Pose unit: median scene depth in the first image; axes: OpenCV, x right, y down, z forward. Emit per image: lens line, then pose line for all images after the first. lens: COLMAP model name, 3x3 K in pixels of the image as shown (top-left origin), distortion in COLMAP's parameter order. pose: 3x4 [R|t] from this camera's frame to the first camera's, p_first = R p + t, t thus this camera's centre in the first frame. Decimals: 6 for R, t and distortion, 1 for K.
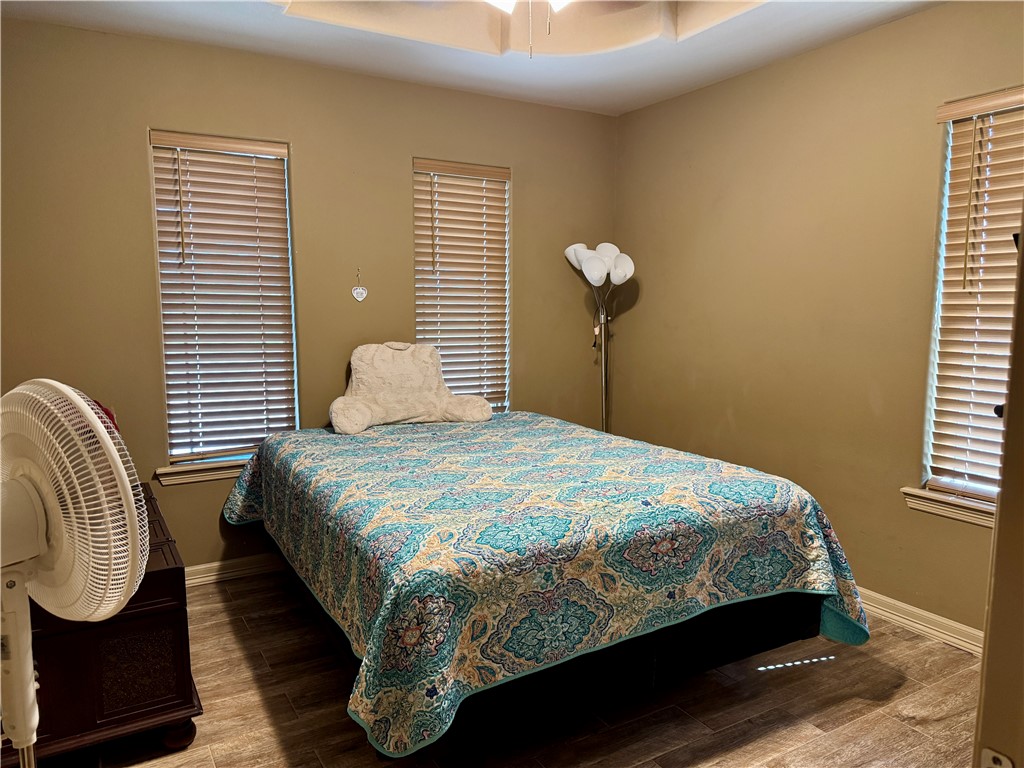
lens RADIAL K [[723.6, 0, 513.1], [0, 723.6, 383.6], [0, 0, 1]] dist [0.024639, -0.001542]
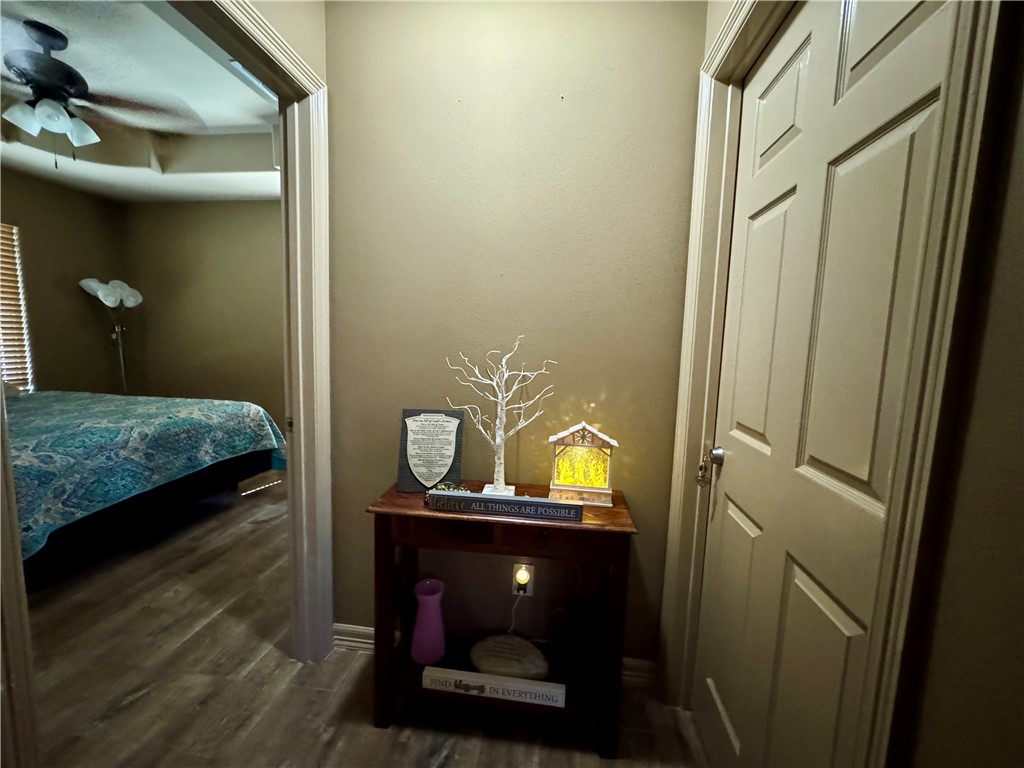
lens RADIAL K [[408.4, 0, 509.6], [0, 408.4, 380.7], [0, 0, 1]] dist [0.002184, 0.000496]
pose [[0.616487, -0.066408, 0.784559, -0.116556], [0.057773, 0.997566, 0.039041, 0.074746], [-0.785242, 0.021258, 0.618823, -0.430887]]
